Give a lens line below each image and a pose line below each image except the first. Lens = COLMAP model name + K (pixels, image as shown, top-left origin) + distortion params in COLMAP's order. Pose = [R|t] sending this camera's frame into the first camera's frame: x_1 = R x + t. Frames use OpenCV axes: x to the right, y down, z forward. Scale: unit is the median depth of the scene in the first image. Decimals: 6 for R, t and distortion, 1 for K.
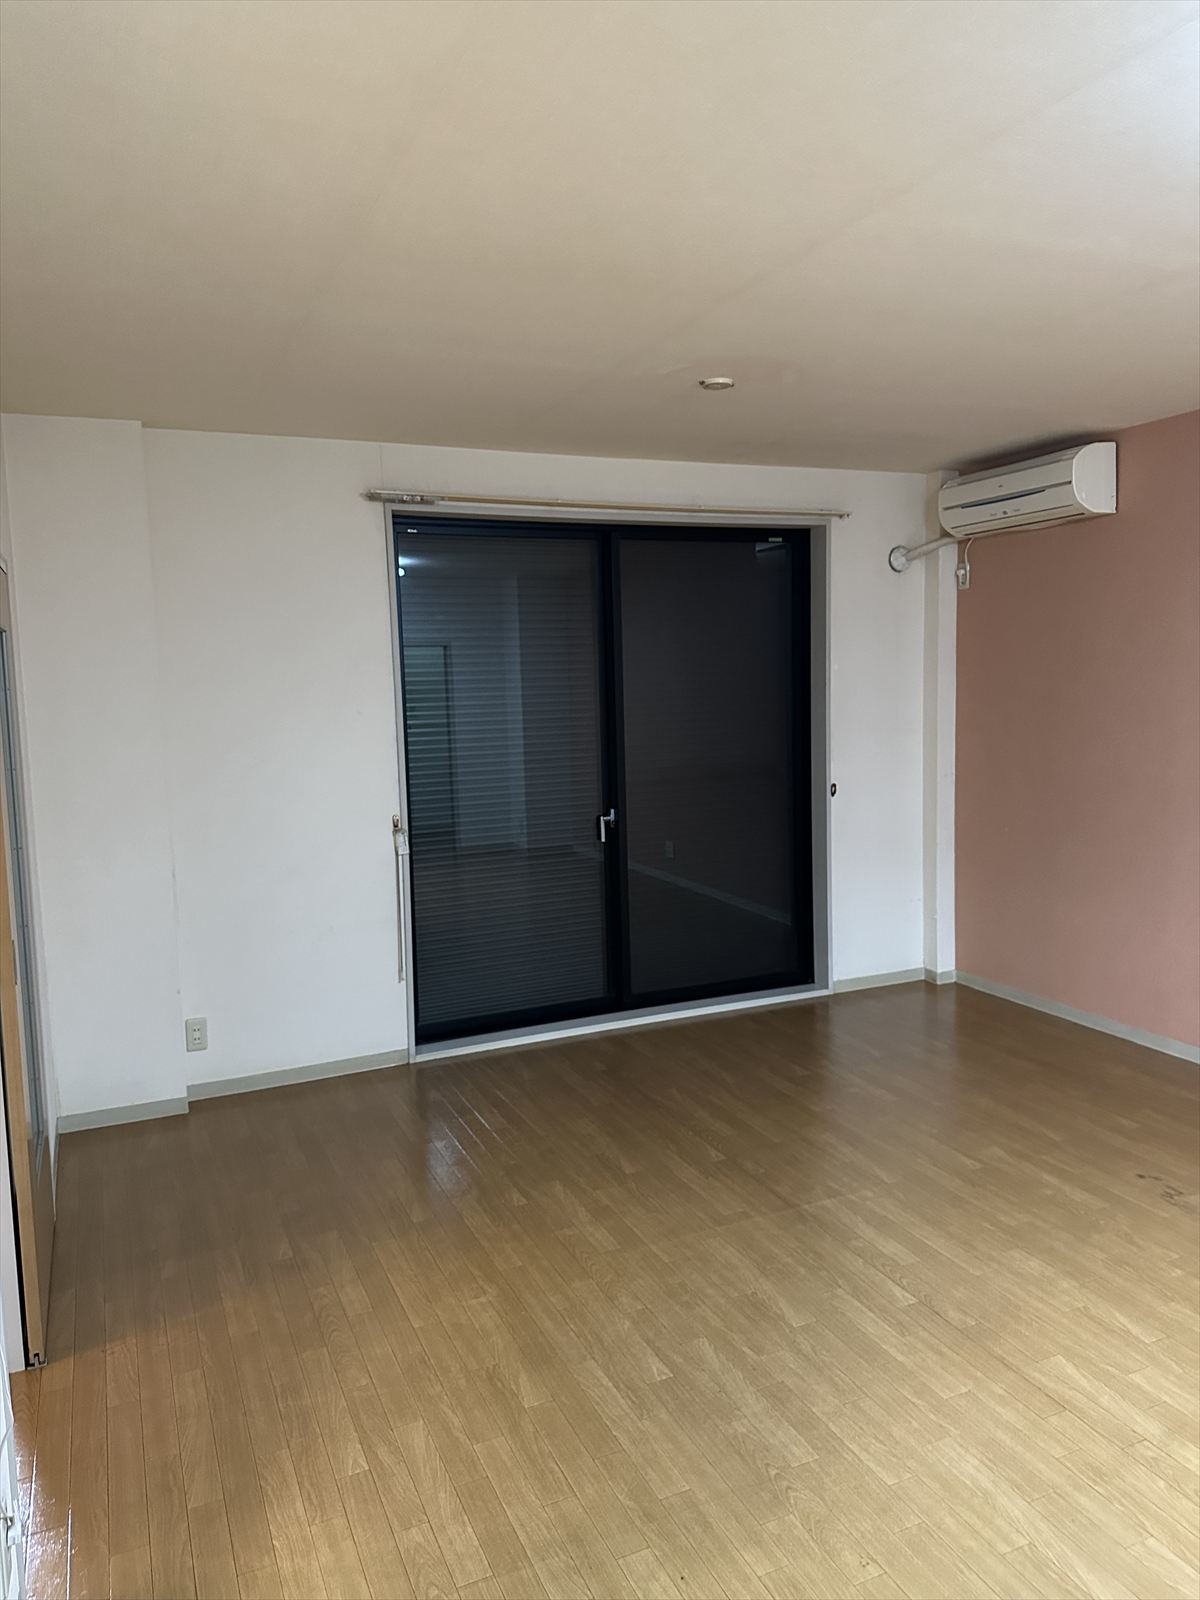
lens RADIAL K [[1118.7, 0, 598.7], [0, 1118.7, 810.6], [0, 0, 1]] dist [0.132592, -0.189163]
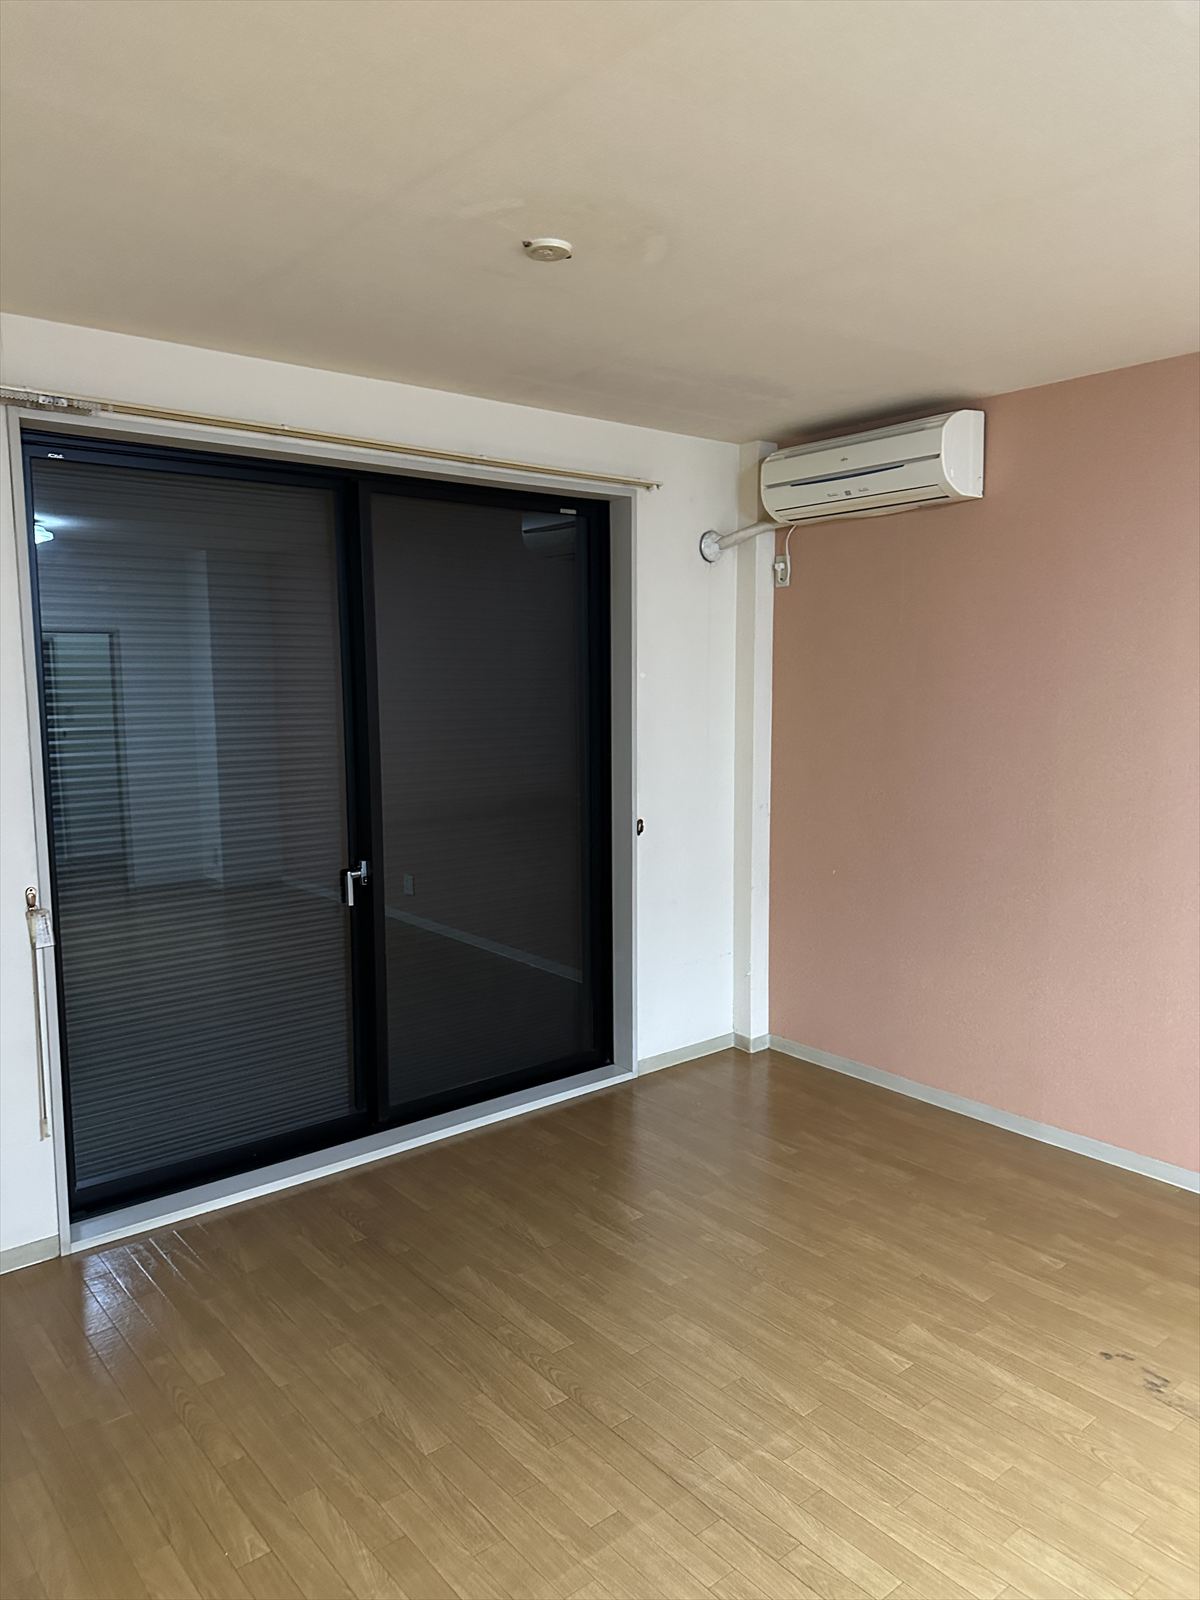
lens RADIAL K [[1118.7, 0, 598.7], [0, 1118.7, 810.6], [0, 0, 1]] dist [0.132592, -0.189163]
pose [[0.964491, -0.012072, 0.263838, -0.034046], [0.012298, 0.999924, 0.000794, -0.033658], [-0.263828, 0.002479, 0.964567, 0.247657]]
